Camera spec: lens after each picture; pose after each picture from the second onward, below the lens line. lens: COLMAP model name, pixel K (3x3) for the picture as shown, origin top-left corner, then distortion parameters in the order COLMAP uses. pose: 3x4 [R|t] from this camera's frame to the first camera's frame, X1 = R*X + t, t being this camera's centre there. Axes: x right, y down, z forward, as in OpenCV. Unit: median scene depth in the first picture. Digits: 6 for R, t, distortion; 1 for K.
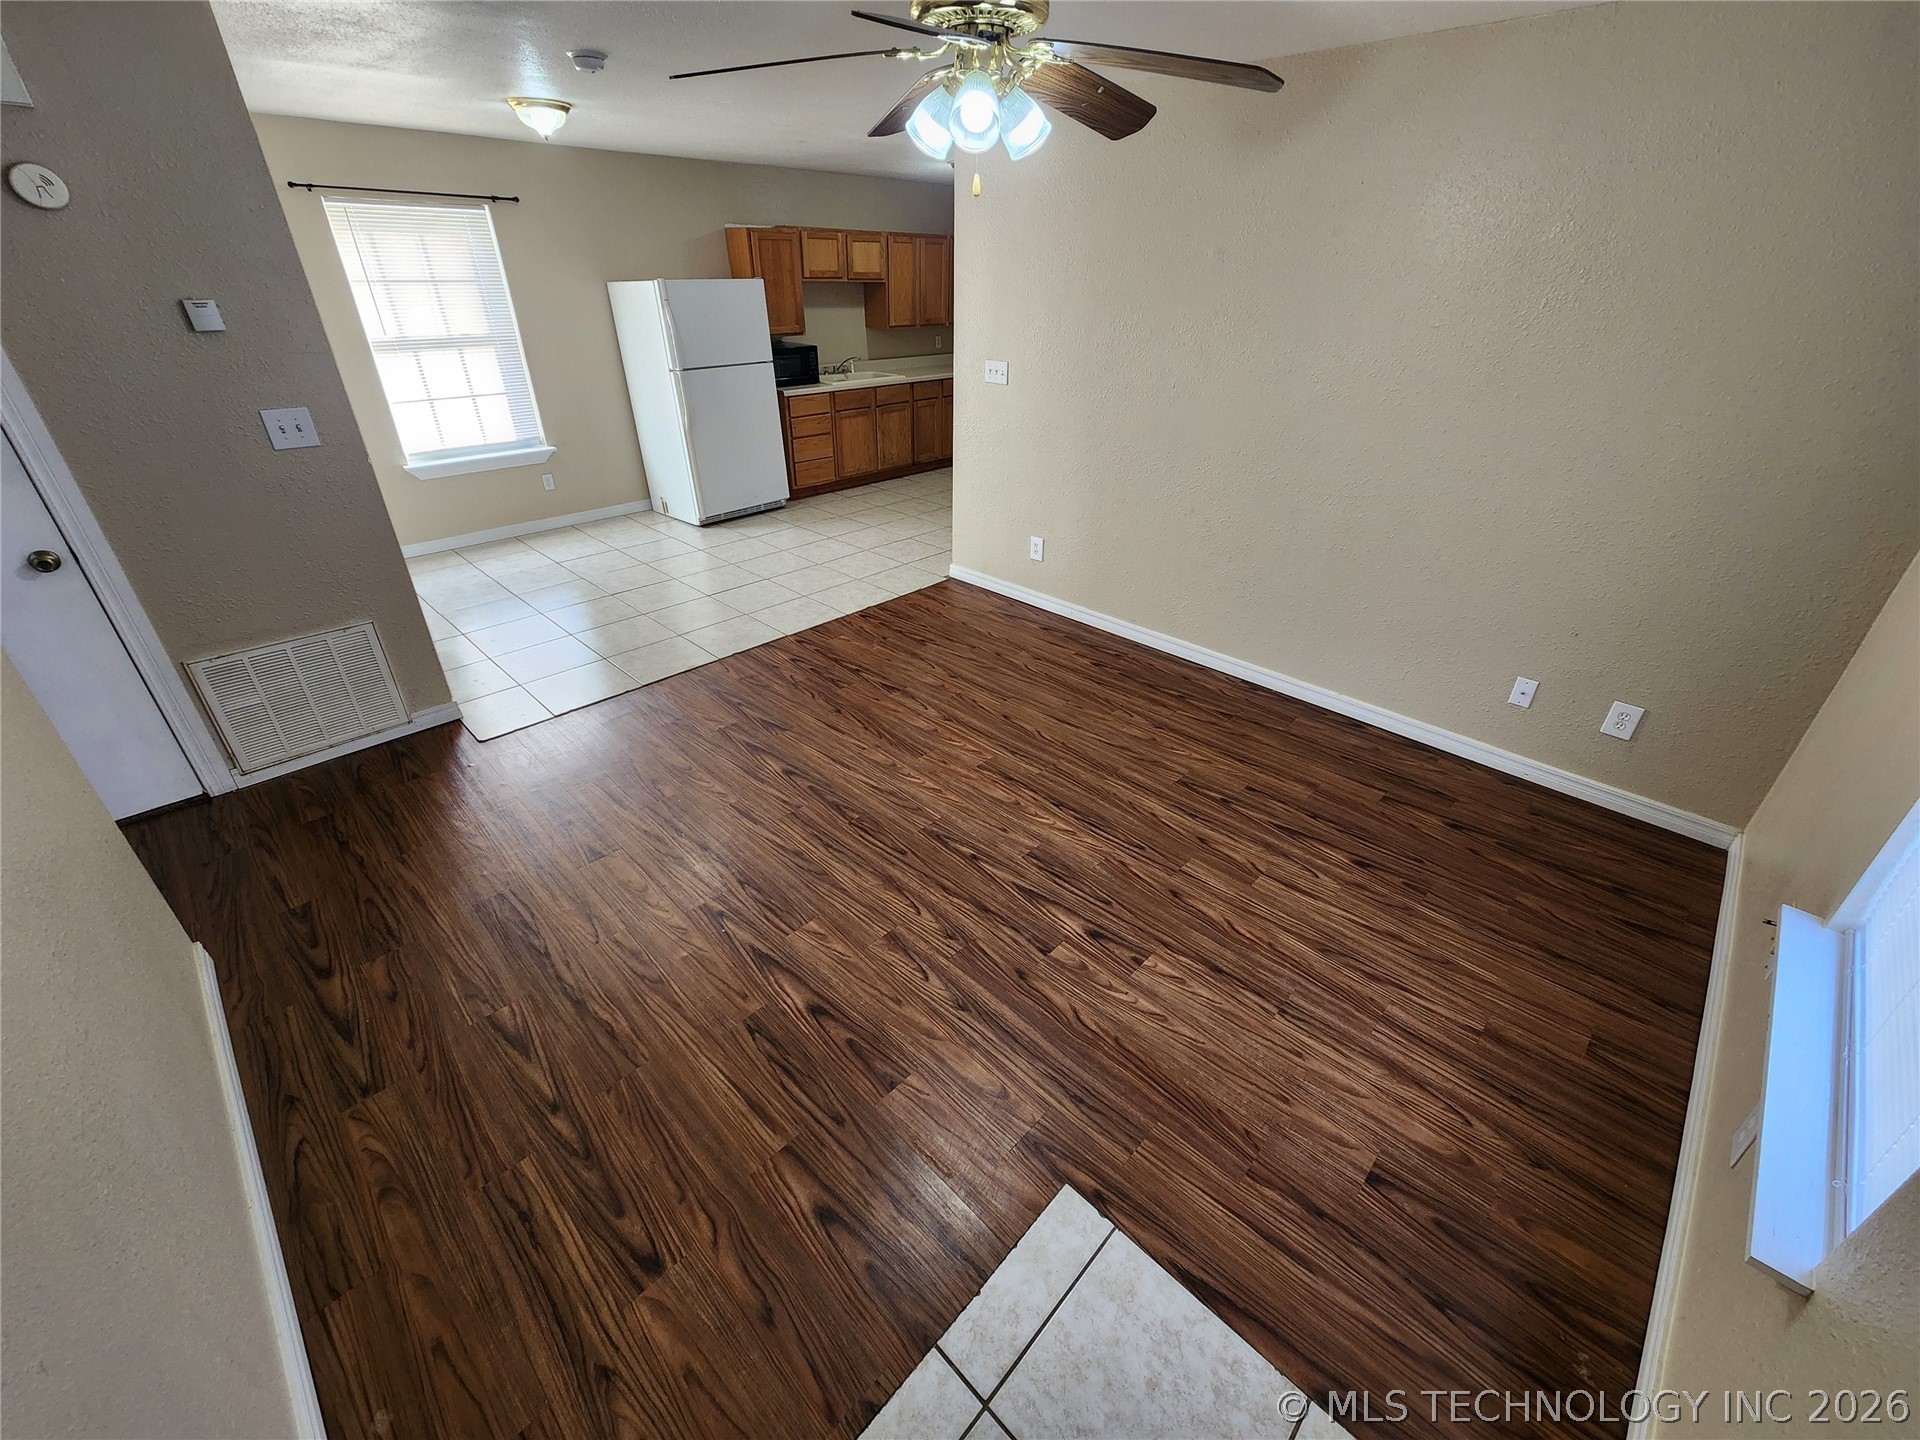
lens RADIAL K [[775.8, 0, 954.6], [0, 775.8, 706.0], [0, 0, 1]] dist [-0.000275, -0.000386]
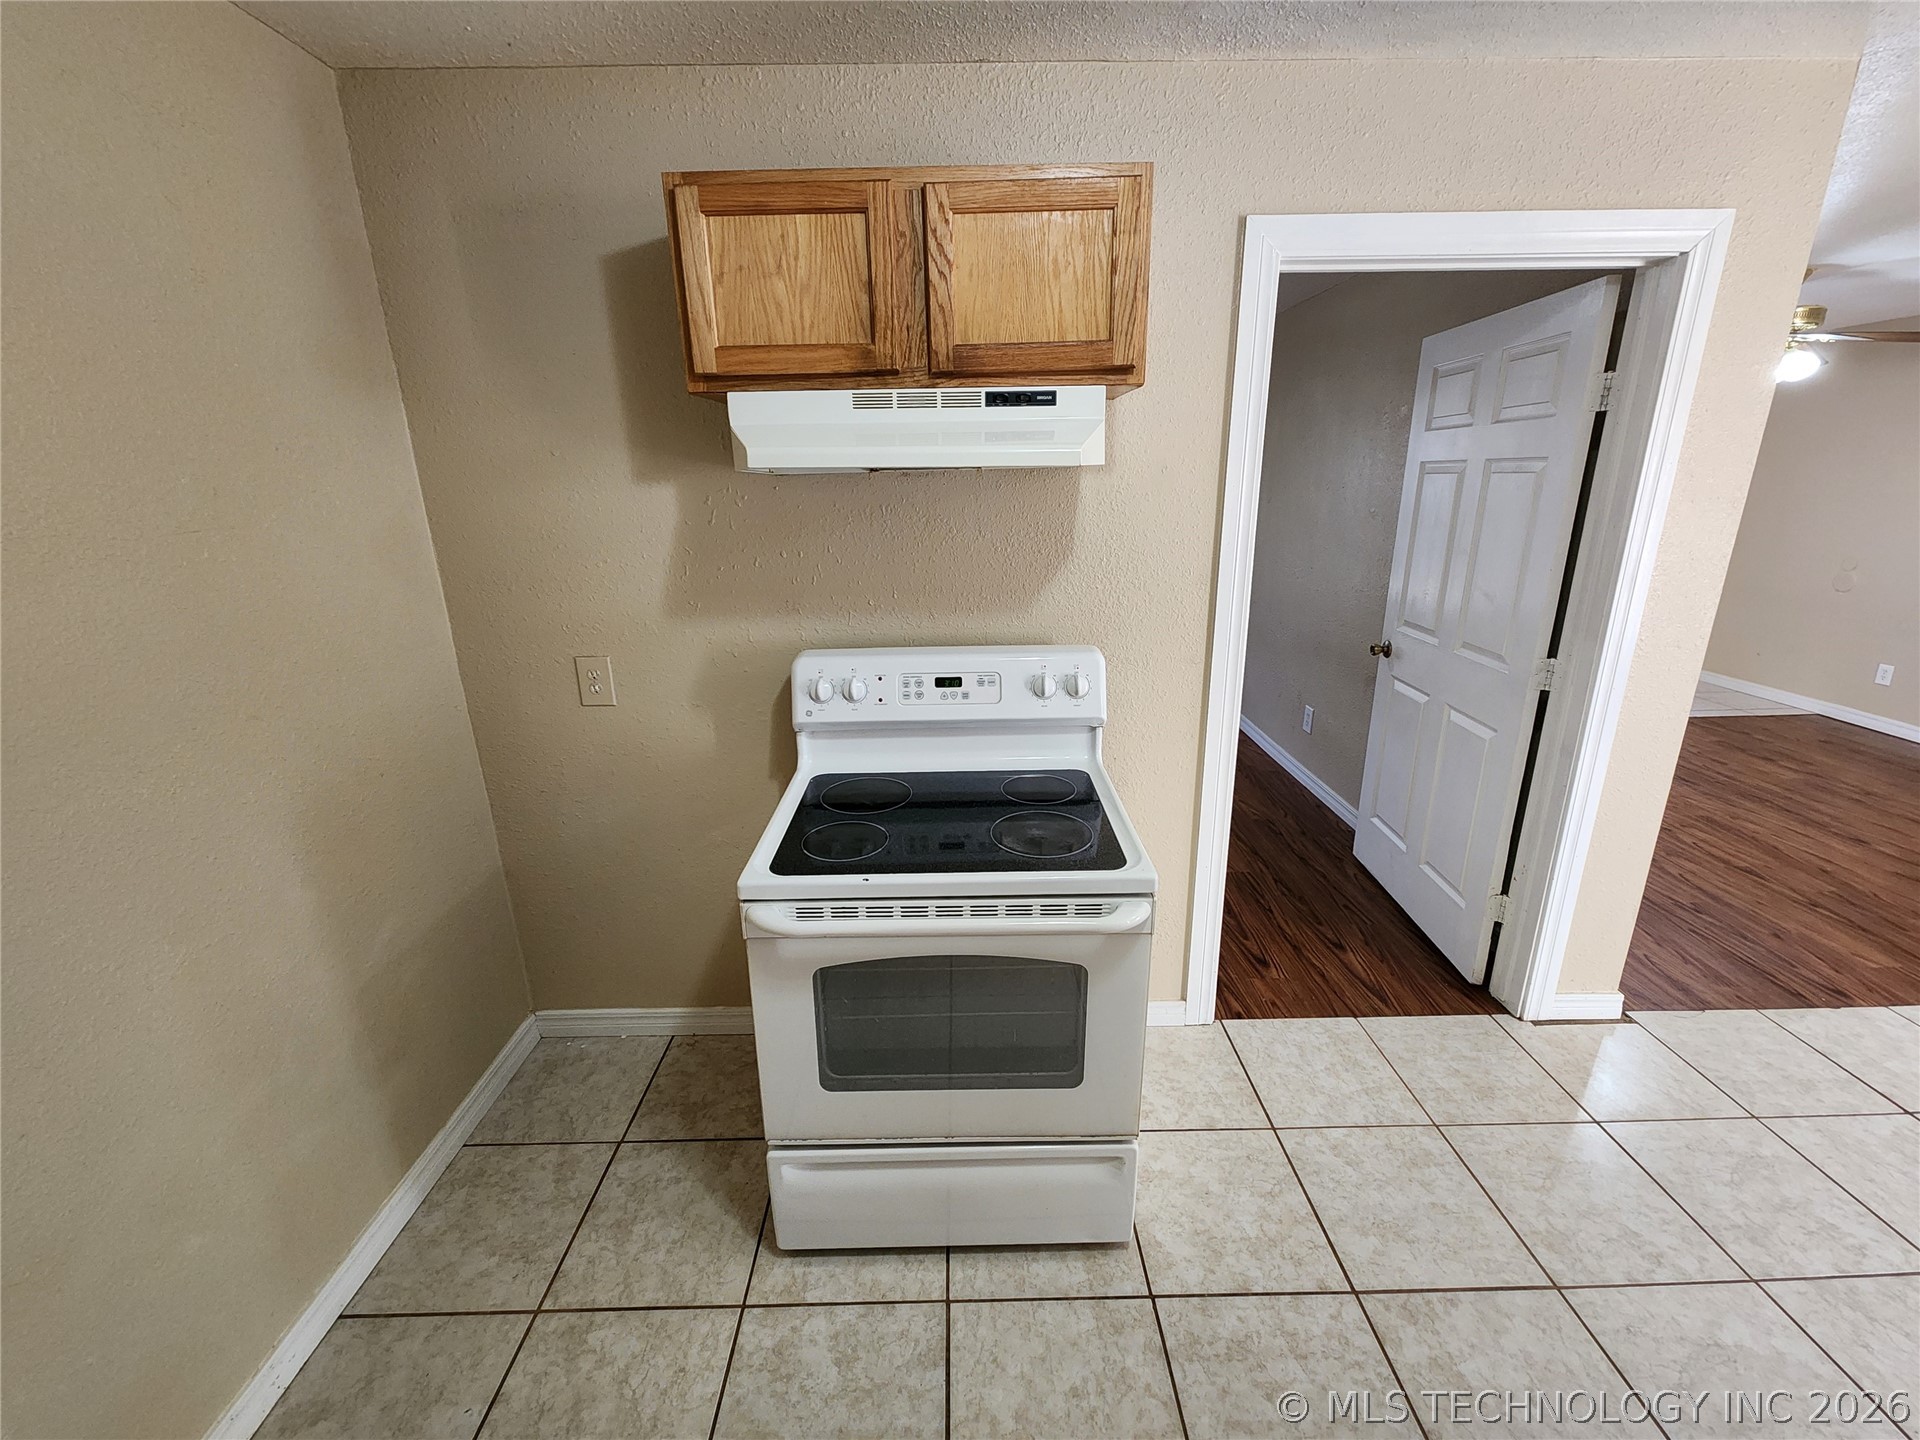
lens RADIAL K [[775.8, 0, 966.5], [0, 775.8, 714.4], [0, 0, 1]] dist [-0.000275, -0.000386]
pose [[-0.716099, -0.210108, 0.665626, 0.002450], [0.347665, 0.719542, 0.601155, -0.562698], [-0.605253, 0.661901, -0.442216, 1.039339]]
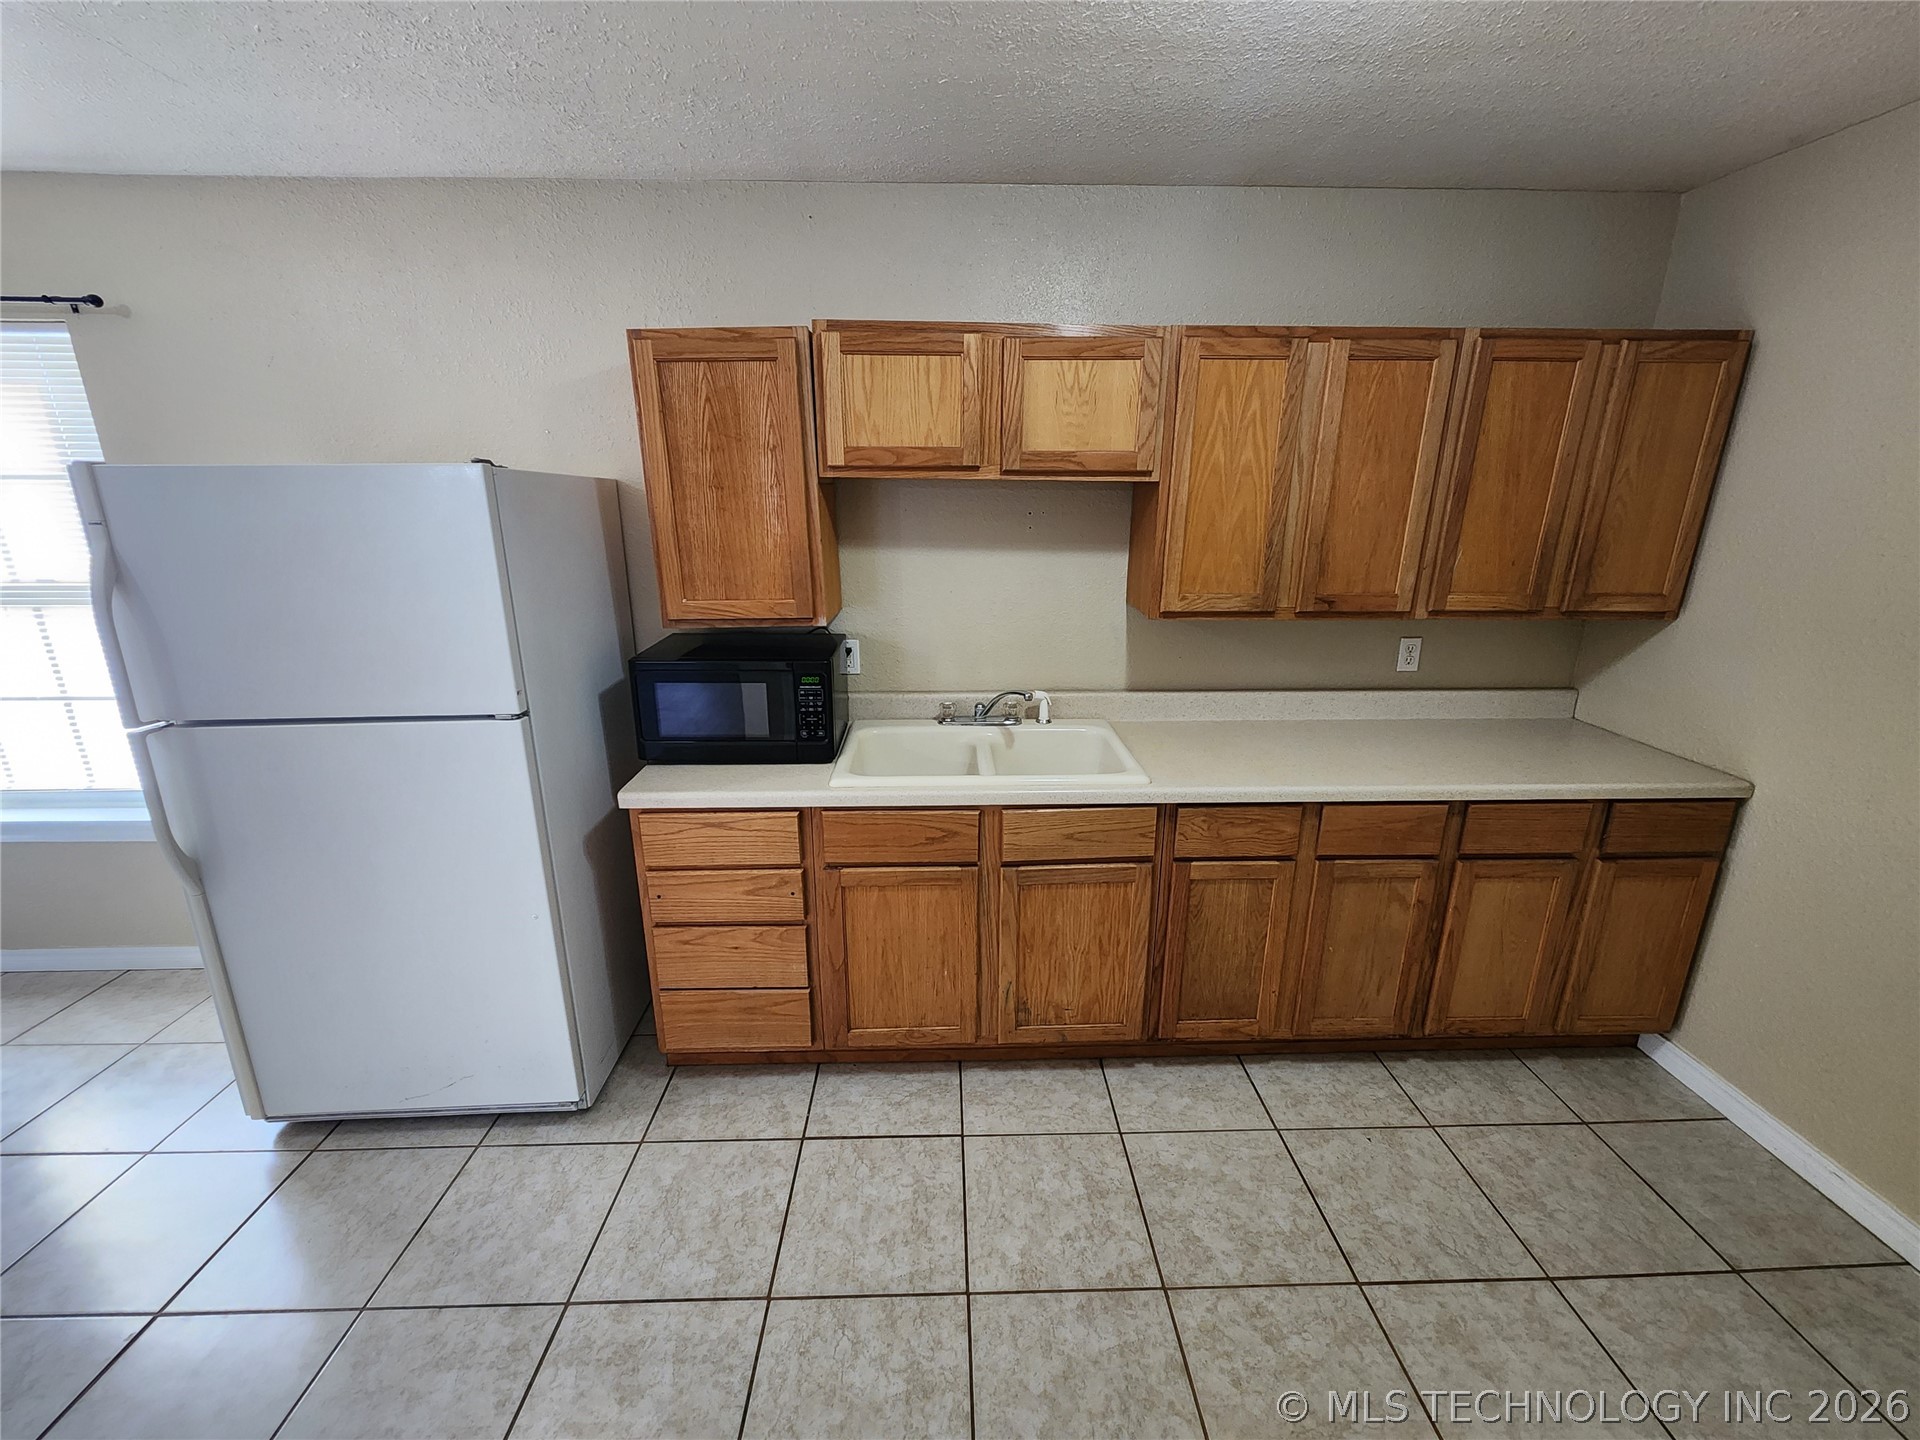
lens RADIAL K [[775.8, 0, 961.5], [0, 775.8, 705.1], [0, 0, 1]] dist [-0.000275, -0.000386]
pose [[0.720901, 0.179938, -0.669271, 0.080162], [-0.335537, 0.935597, -0.109880, -0.434992], [0.606397, 0.303778, 0.734848, 0.812296]]
